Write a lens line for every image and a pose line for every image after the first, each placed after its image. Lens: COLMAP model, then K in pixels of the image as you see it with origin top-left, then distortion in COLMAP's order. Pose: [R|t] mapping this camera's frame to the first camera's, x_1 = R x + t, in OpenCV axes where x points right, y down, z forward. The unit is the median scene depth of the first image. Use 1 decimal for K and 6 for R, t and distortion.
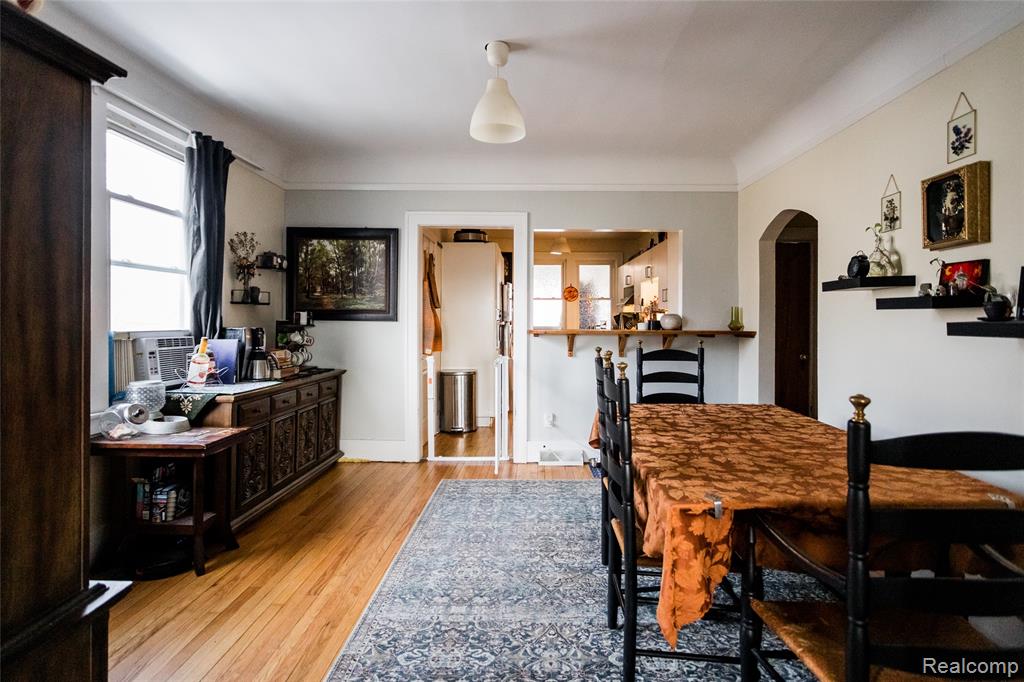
lens RADIAL K [[488.5, 0, 530.5], [0, 488.5, 315.7], [0, 0, 1]] dist [0.004181, 0.000334]
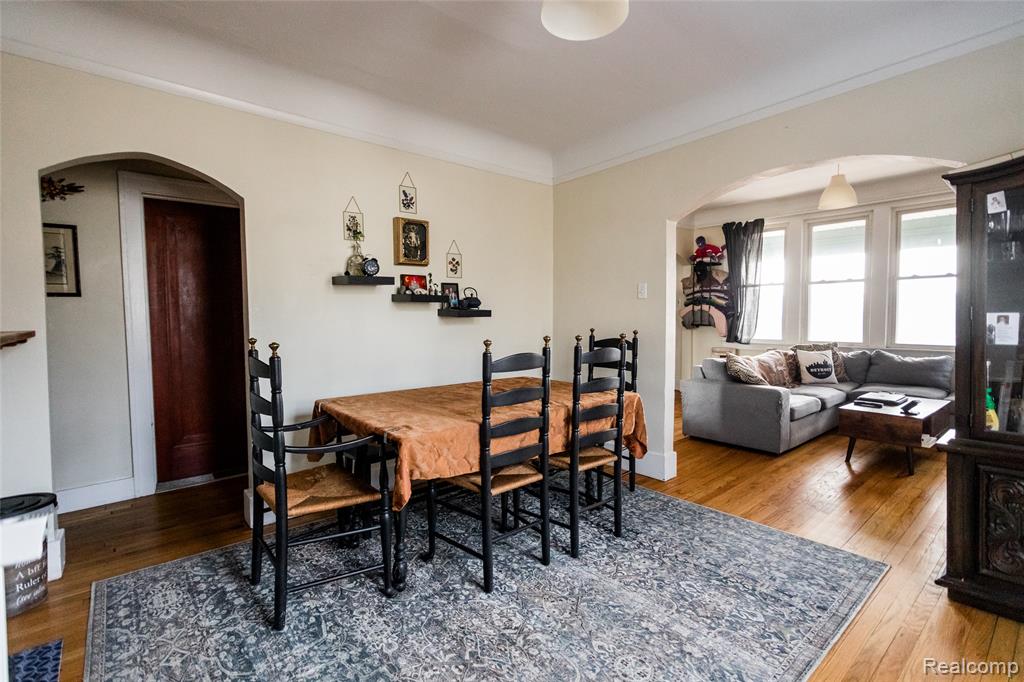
lens RADIAL K [[476.8, 0, 512.5], [0, 476.8, 337.1], [0, 0, 1]] dist [0.002722, -0.000165]
pose [[-0.651215, -0.033065, 0.758172, -0.602488], [0.002600, 0.998947, 0.045799, 0.029199], [-0.758888, 0.031796, -0.650444, 1.826117]]
